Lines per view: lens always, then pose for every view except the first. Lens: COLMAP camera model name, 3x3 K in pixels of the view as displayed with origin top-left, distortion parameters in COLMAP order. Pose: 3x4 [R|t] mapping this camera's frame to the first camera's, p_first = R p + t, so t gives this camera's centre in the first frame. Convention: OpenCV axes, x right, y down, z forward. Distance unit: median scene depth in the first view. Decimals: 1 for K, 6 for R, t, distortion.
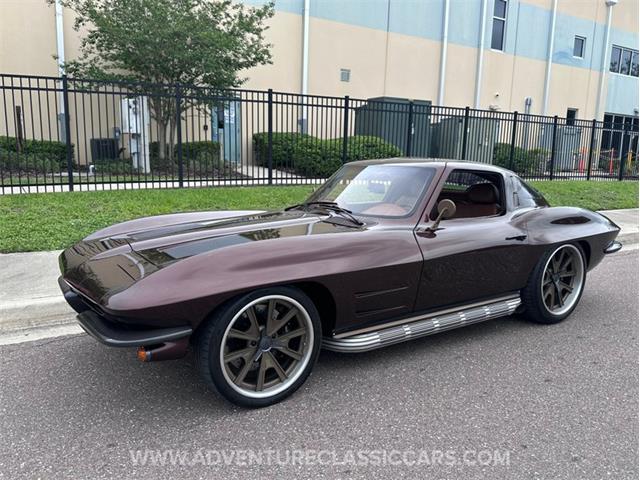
lens RADIAL K [[500.7, 0, 322.2], [0, 500.7, 239.1], [0, 0, 1]] dist [0.091893, -0.148962]
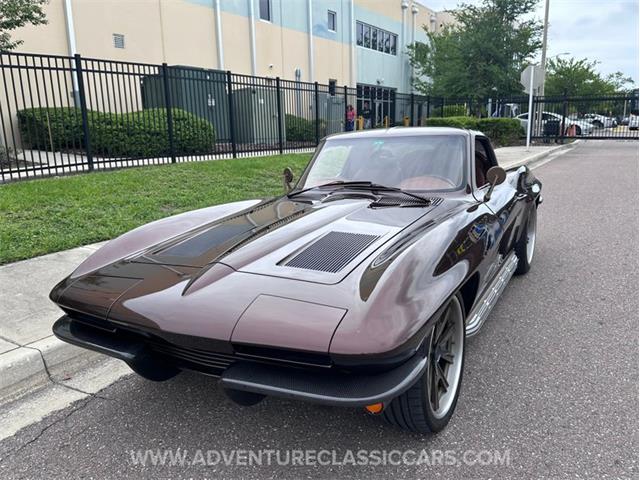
lens RADIAL K [[496.0, 0, 324.2], [0, 496.0, 240.5], [0, 0, 1]] dist [0.087300, -0.136607]
pose [[0.881812, -0.148371, 0.447654, -0.098628], [0.121337, 0.988644, 0.088661, -0.013159], [-0.455725, -0.023866, 0.889801, 0.050480]]
